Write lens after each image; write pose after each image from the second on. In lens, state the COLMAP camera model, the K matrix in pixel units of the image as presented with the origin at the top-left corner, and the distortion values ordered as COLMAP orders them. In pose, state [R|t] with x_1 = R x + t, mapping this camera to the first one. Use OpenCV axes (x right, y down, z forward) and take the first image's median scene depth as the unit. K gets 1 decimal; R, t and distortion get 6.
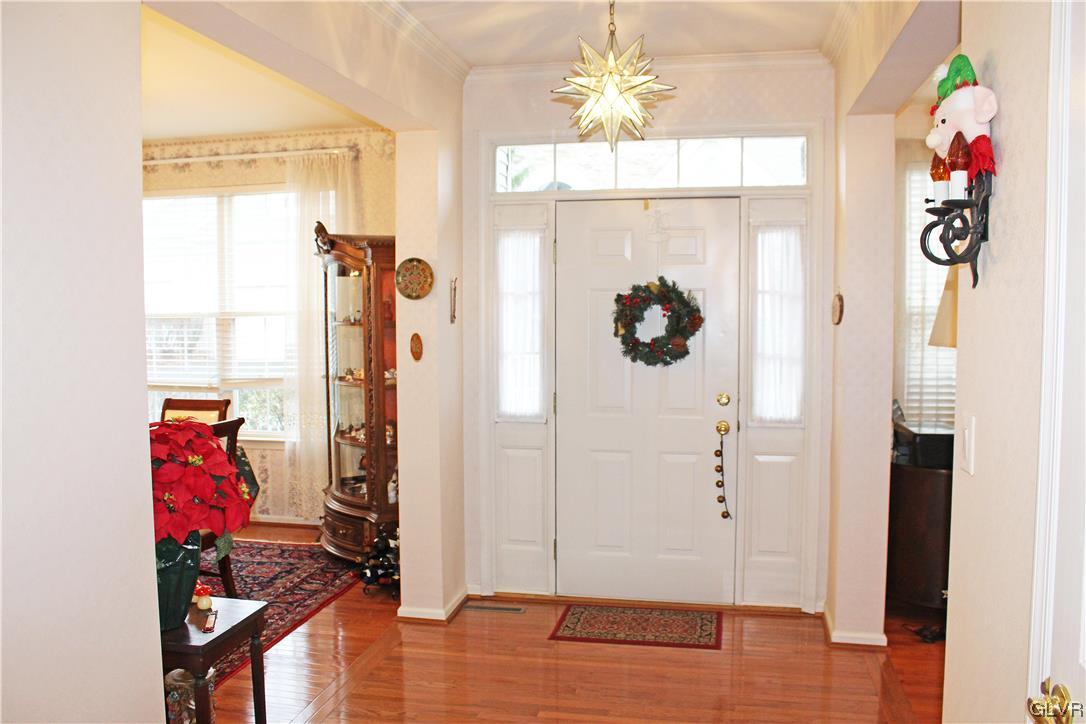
lens RADIAL K [[907.0, 0, 543.0], [0, 907.0, 362.0], [0, 0, 1]] dist [-0.166425, 0.149536]
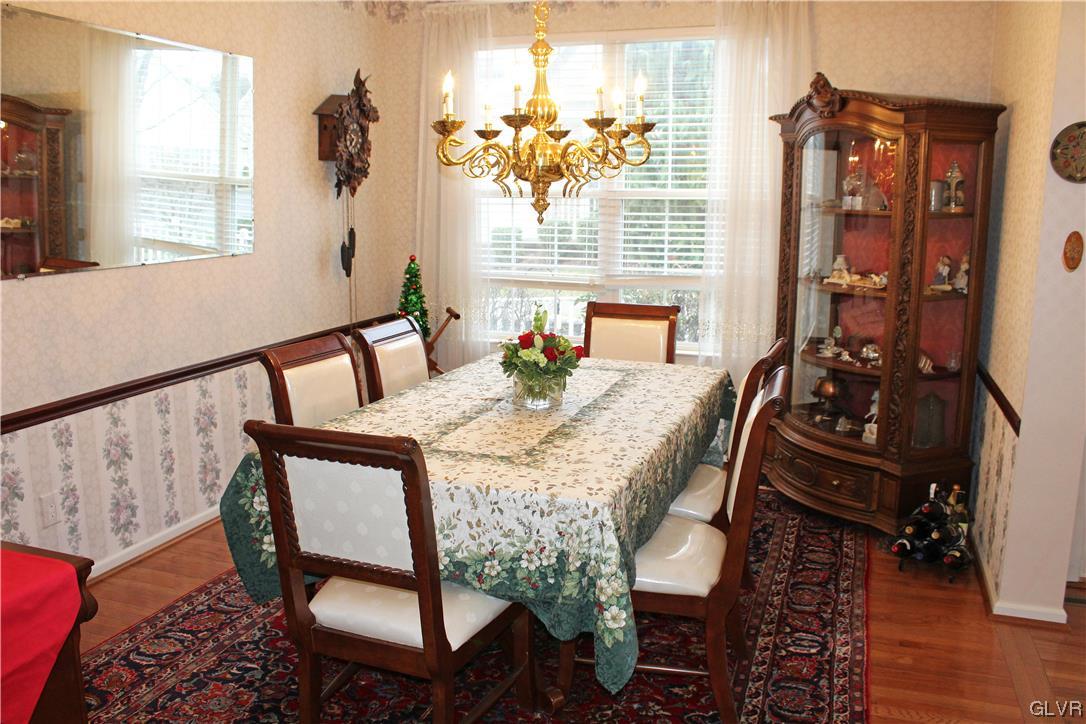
lens RADIAL K [[907.0, 0, 543.0], [0, 907.0, 362.0], [0, 0, 1]] dist [-0.166425, 0.149536]
pose [[0.990085, 0.038042, -0.135219, -0.372490], [-0.020732, 0.991662, 0.127189, -0.006770], [0.138930, -0.123124, 0.982618, 0.217901]]
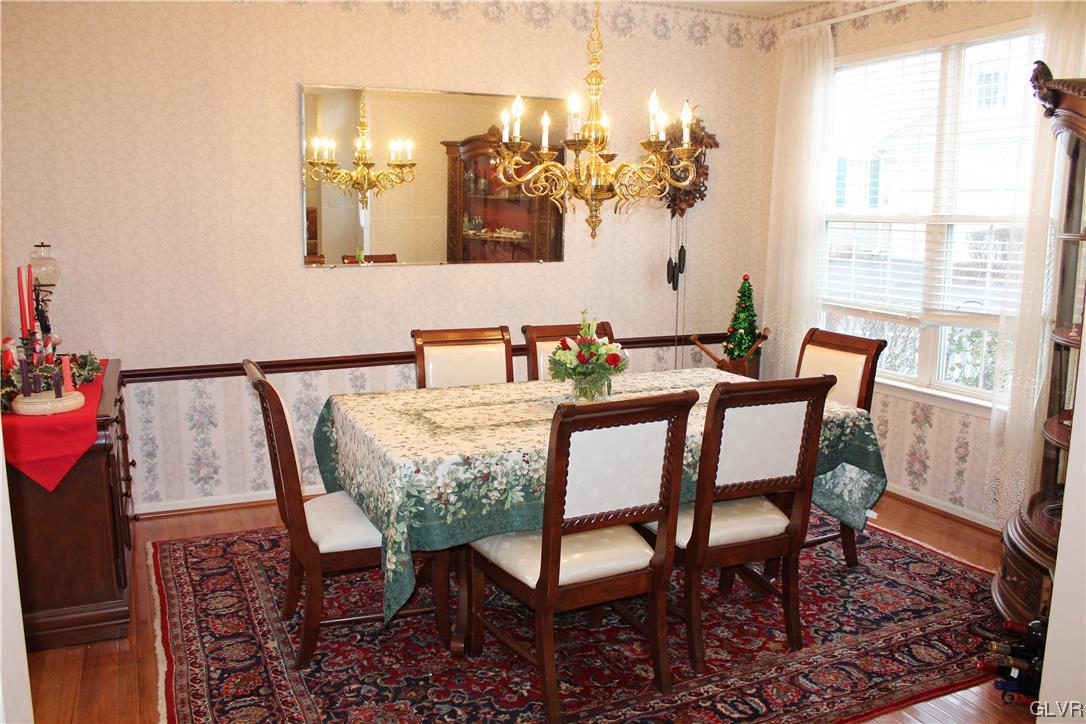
lens RADIAL K [[907.0, 0, 543.0], [0, 907.0, 362.0], [0, 0, 1]] dist [-0.166425, 0.149536]
pose [[0.592302, 0.139052, -0.793626, 0.037790], [-0.058587, 0.989821, 0.129702, -0.015260], [0.803583, -0.030326, 0.594419, 0.390571]]
